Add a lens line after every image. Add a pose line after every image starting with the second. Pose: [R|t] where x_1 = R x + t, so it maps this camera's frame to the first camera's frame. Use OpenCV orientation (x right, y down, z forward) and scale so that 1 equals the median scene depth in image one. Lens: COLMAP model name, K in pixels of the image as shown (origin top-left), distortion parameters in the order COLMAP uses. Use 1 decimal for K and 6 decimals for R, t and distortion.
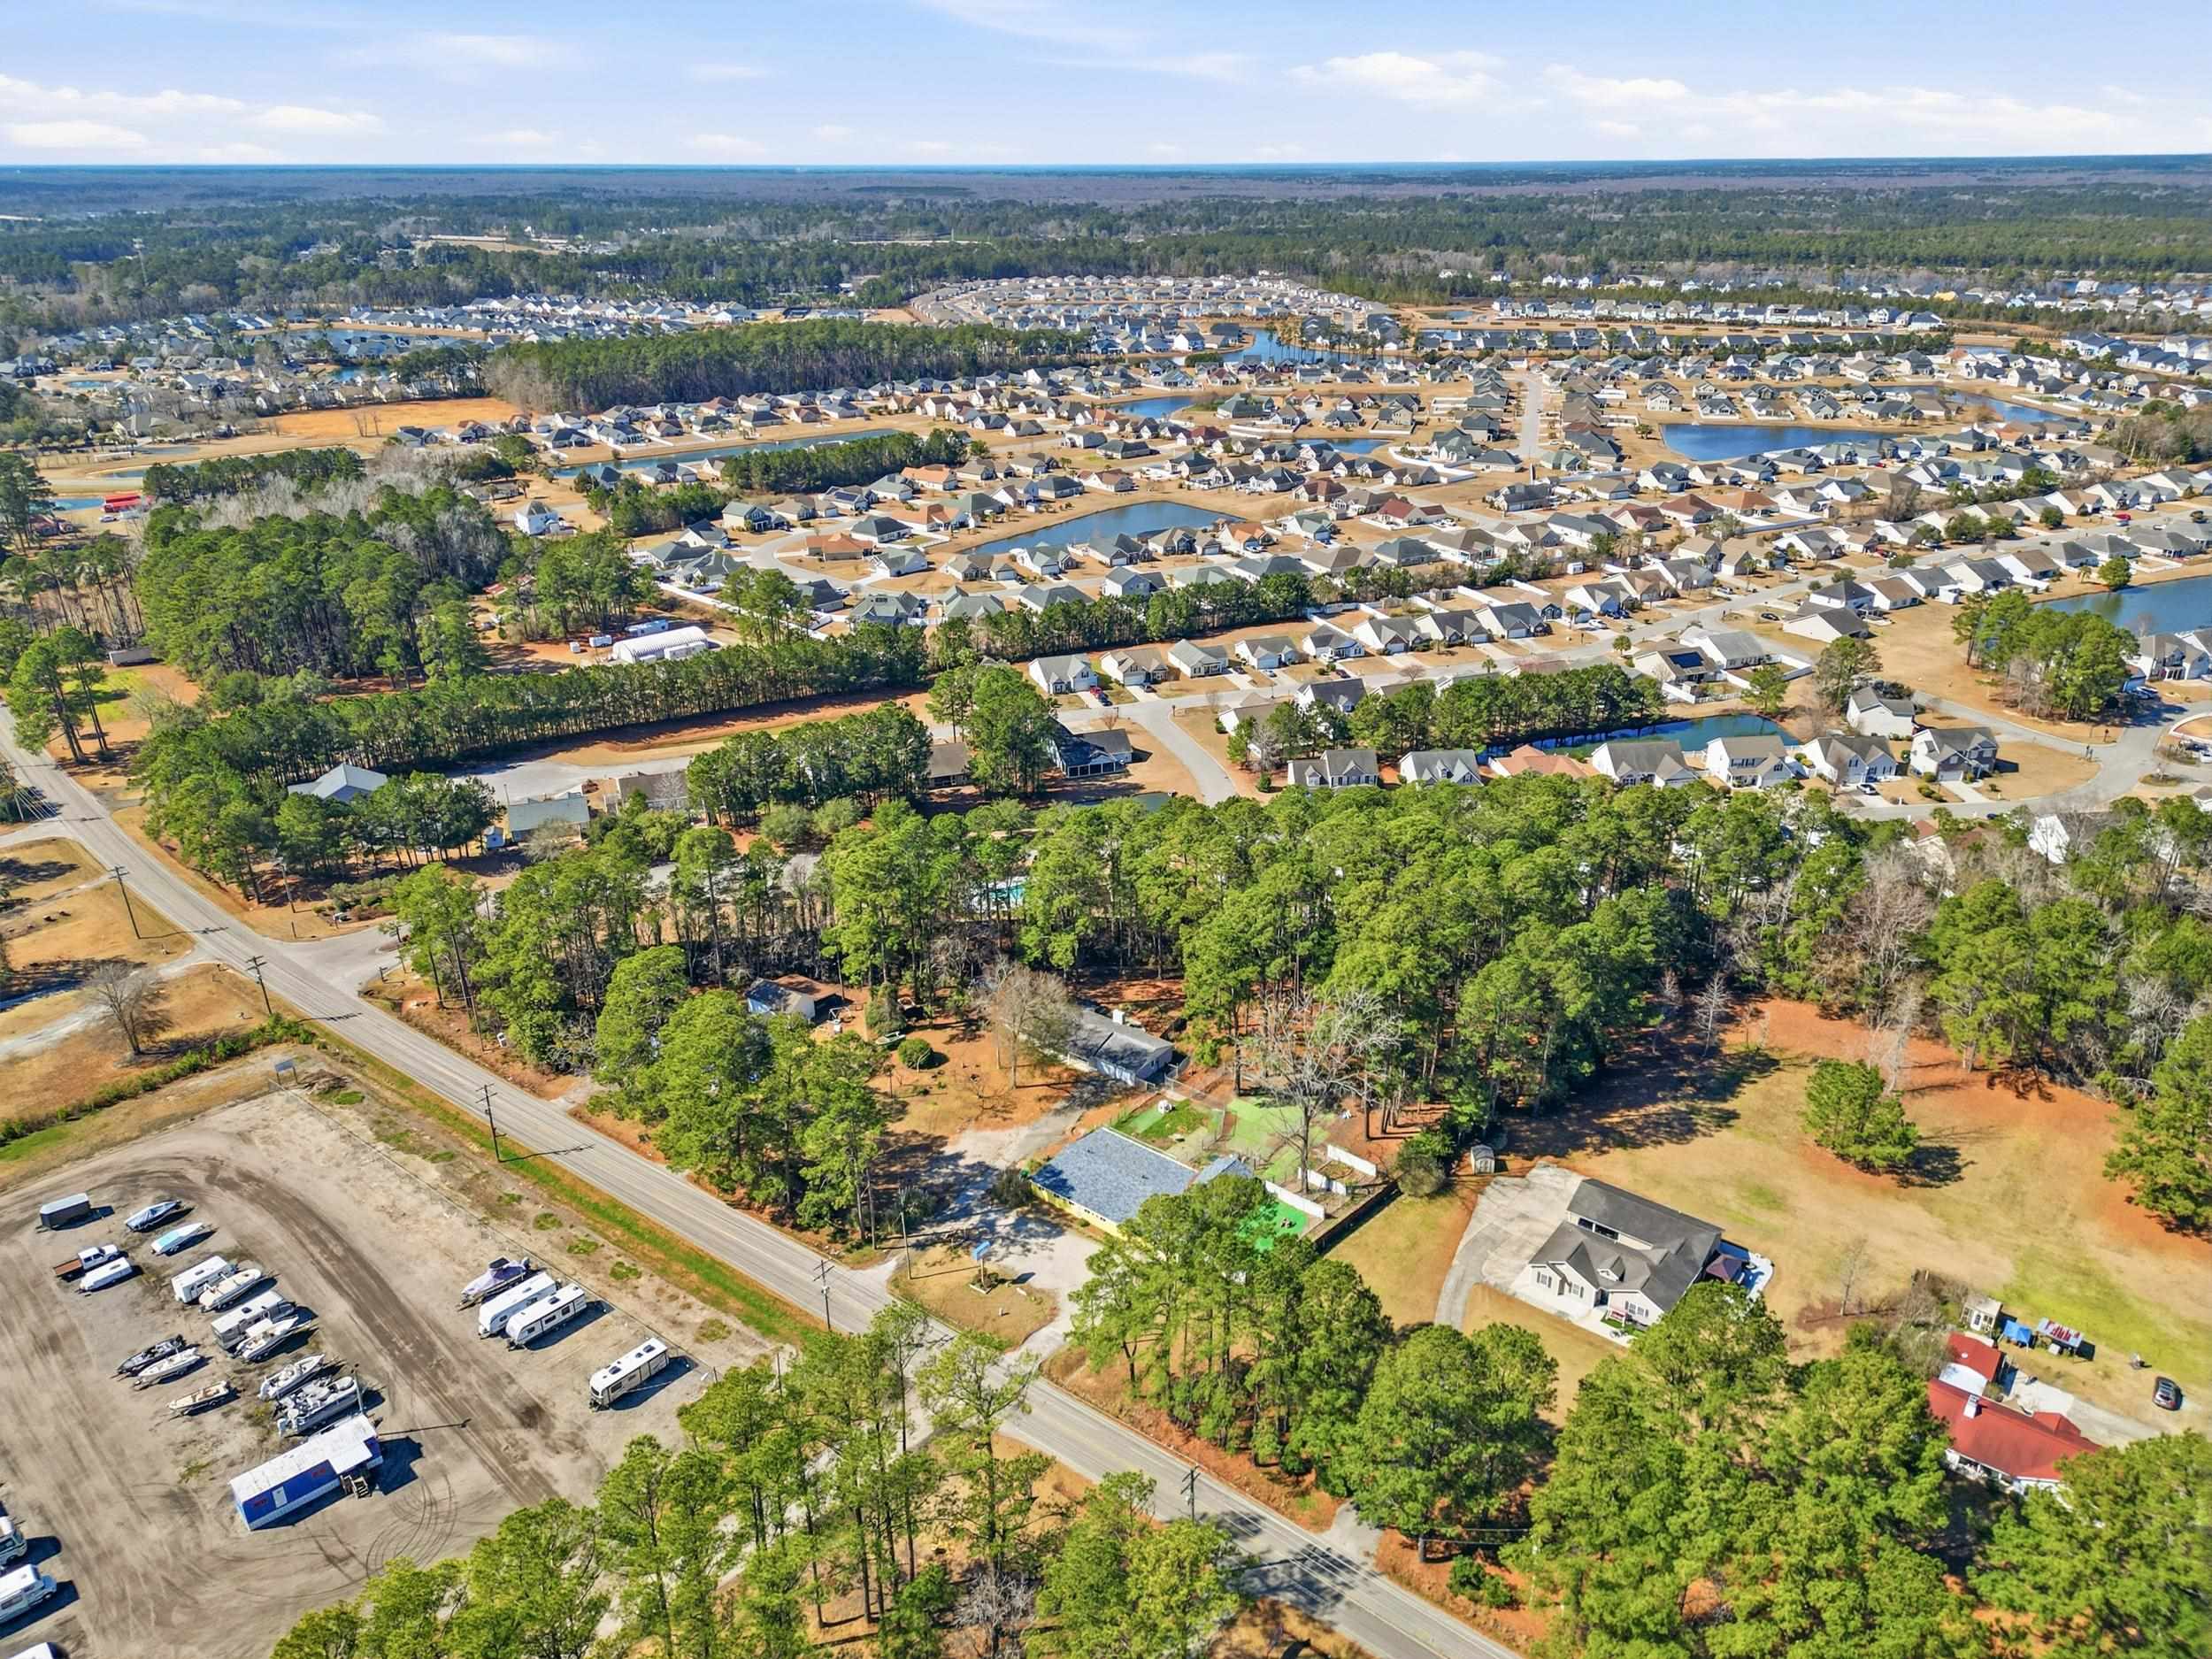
lens RADIAL K [[1559.5, 0, 1090.8], [0, 1559.5, 836.7], [0, 0, 1]] dist [0.040901, -0.049674]
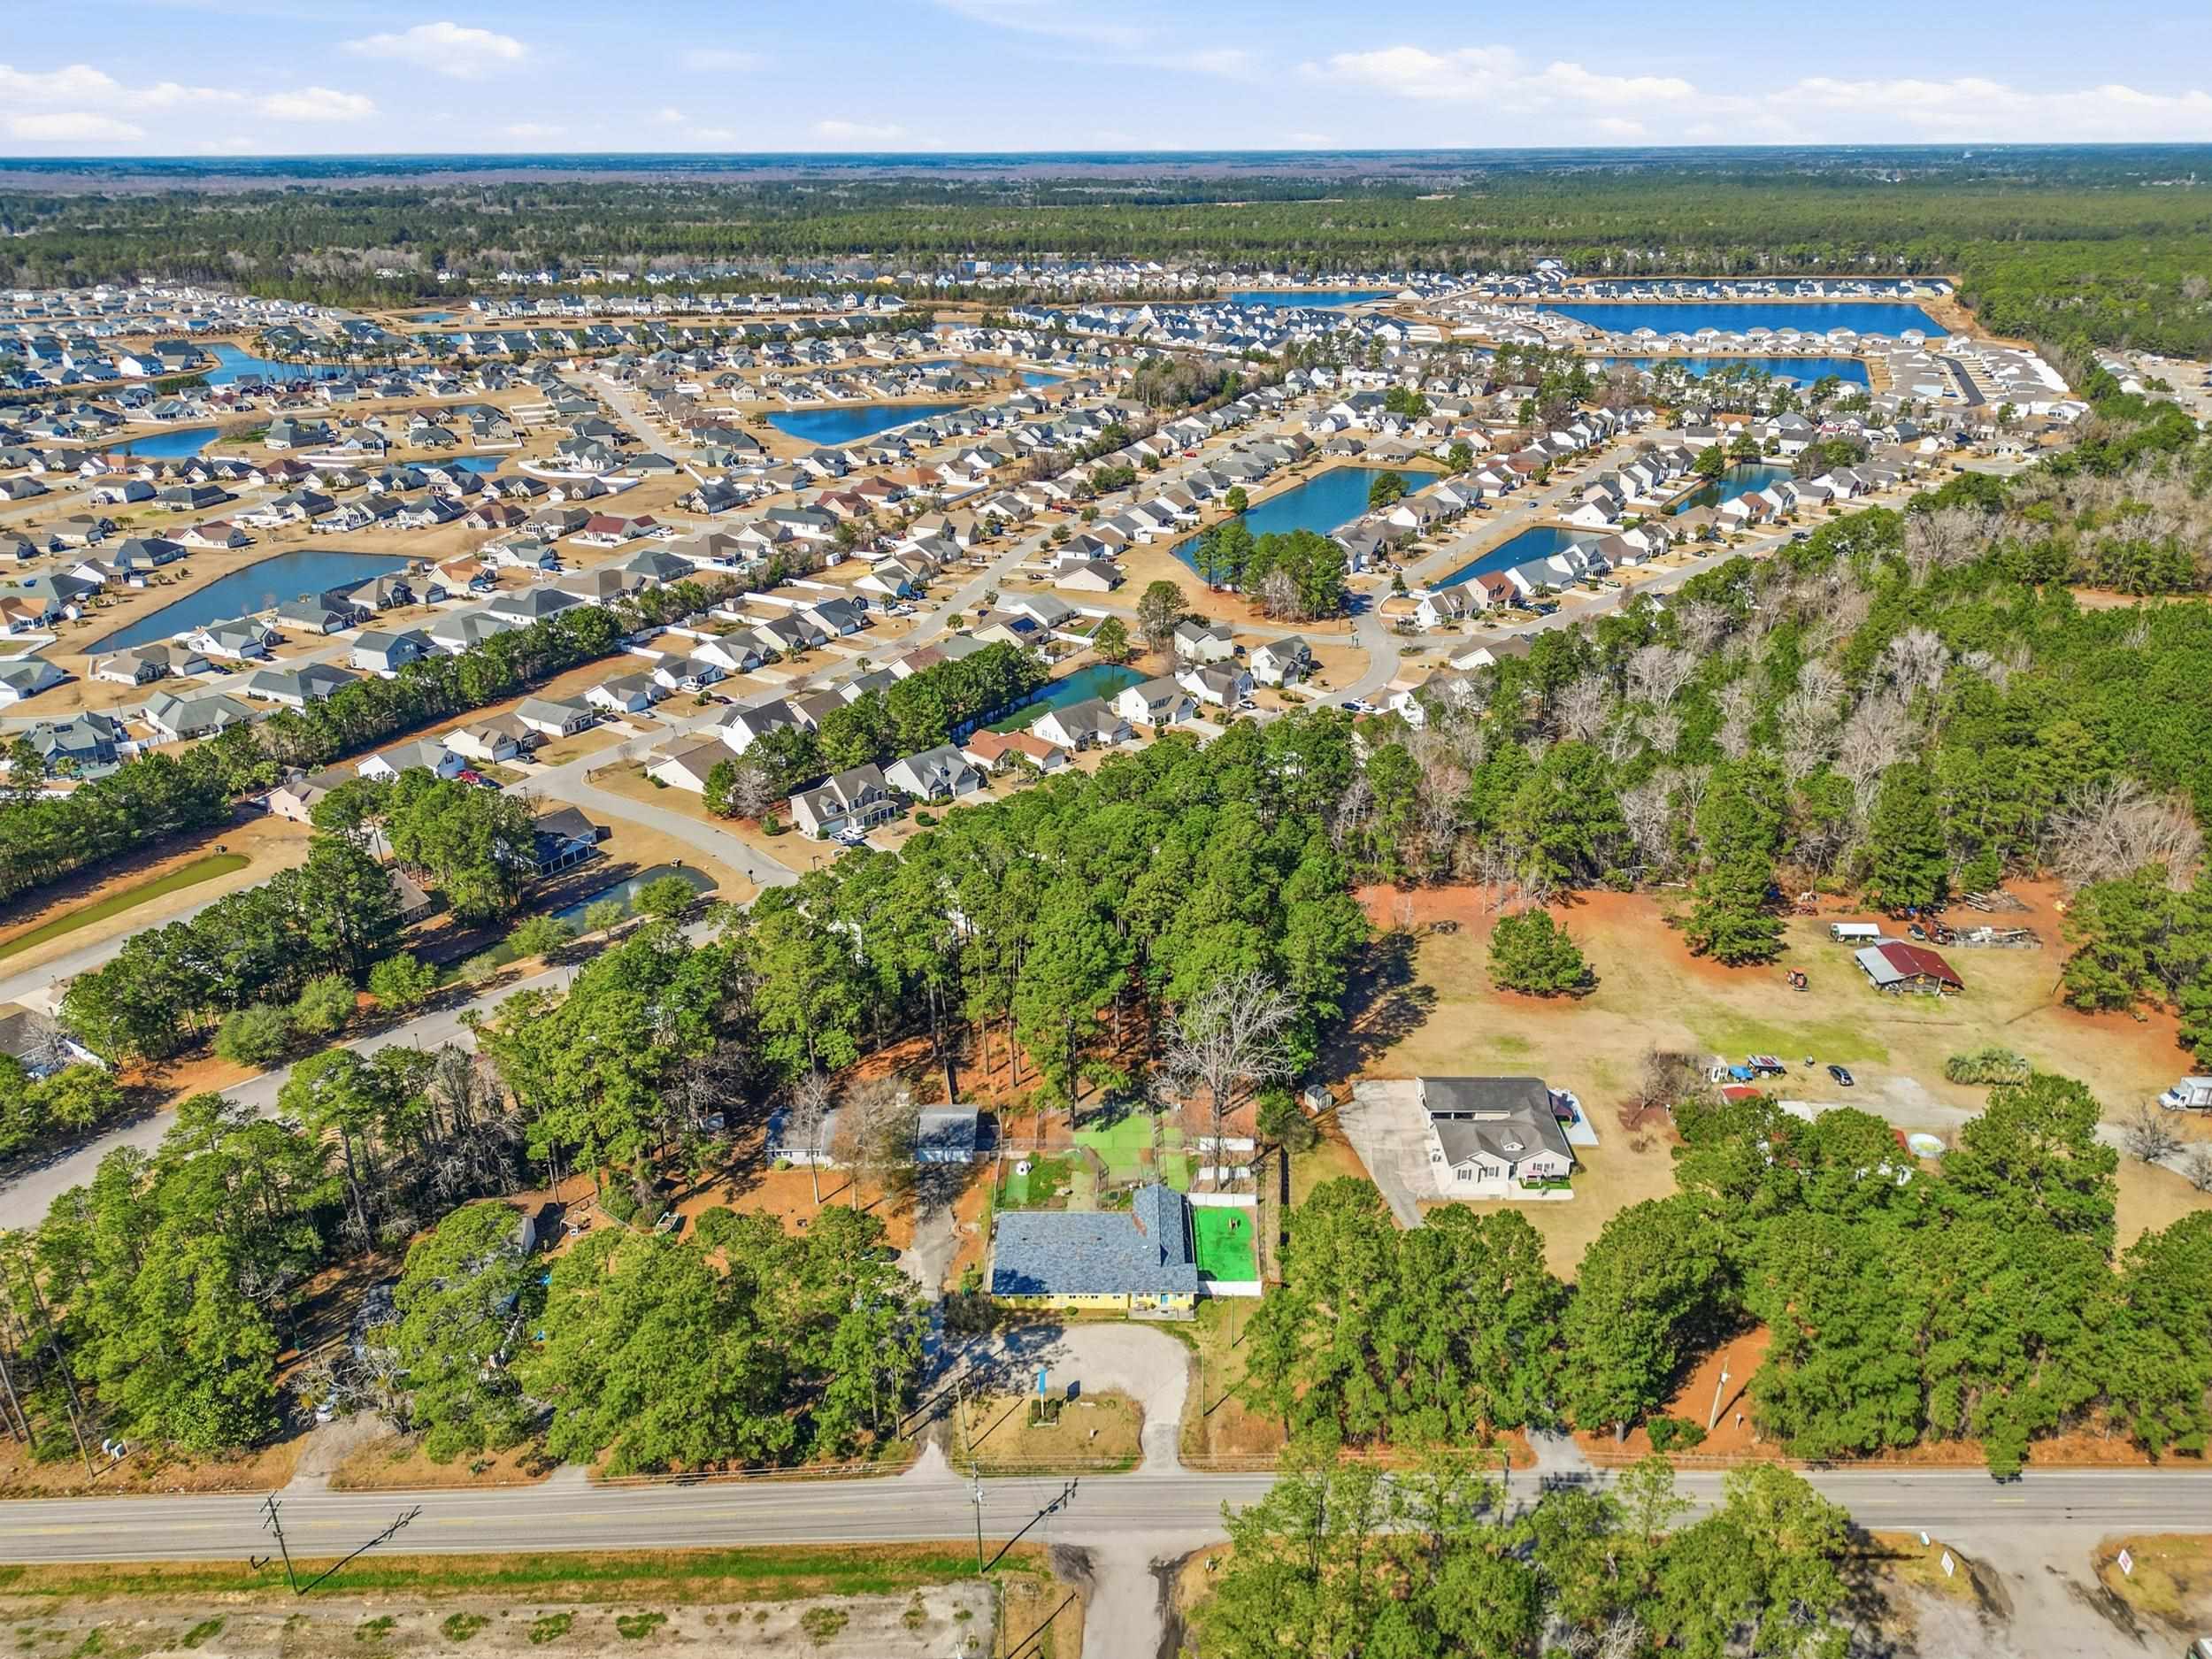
lens RADIAL K [[1559.5, 0, 1144.5], [0, 1559.5, 842.9], [0, 0, 1]] dist [0.040901, -0.049674]
pose [[0.771075, -0.248864, 0.586097, -0.179420], [0.244834, 0.965573, 0.087889, -0.035610], [-0.587792, 0.075728, 0.805460, 0.087925]]
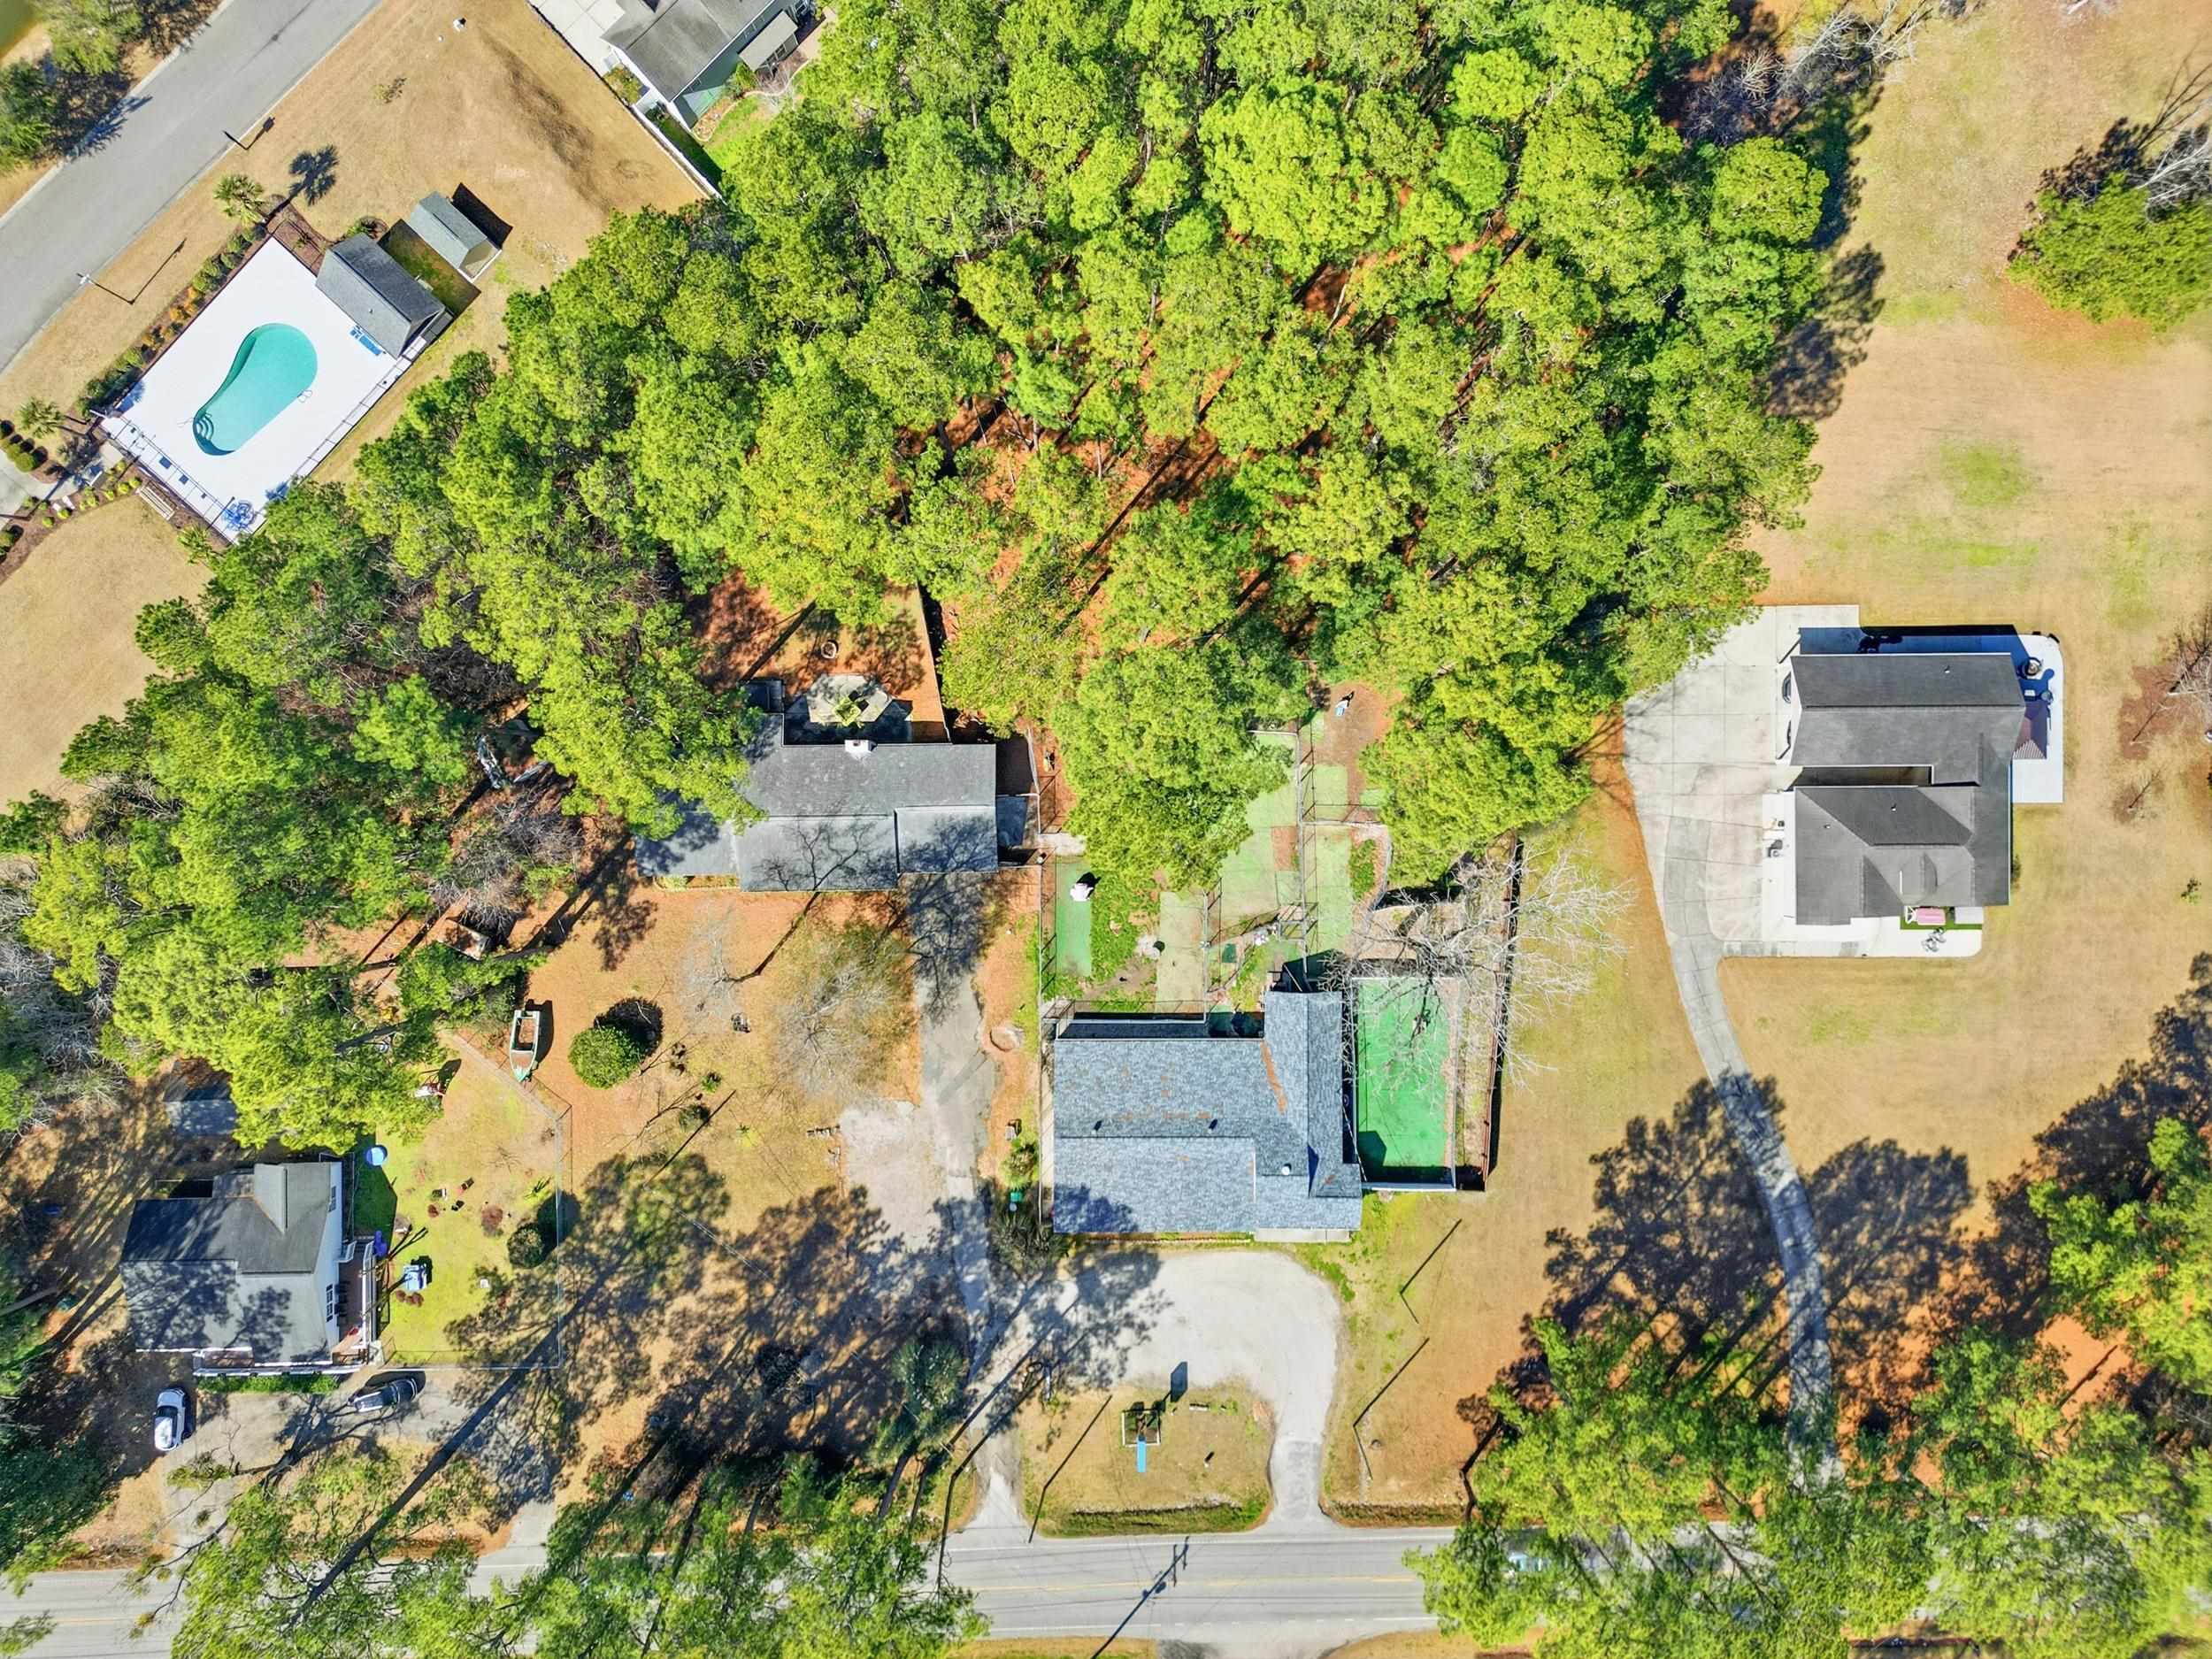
lens RADIAL K [[1559.5, 0, 1099.3], [0, 1559.5, 839.8], [0, 0, 1]] dist [0.040901, -0.049674]
pose [[0.776906, -0.629559, 0.008491, 0.026685], [0.241412, 0.310314, 0.919470, -0.156222], [-0.581496, -0.712292, 0.393068, 0.358711]]
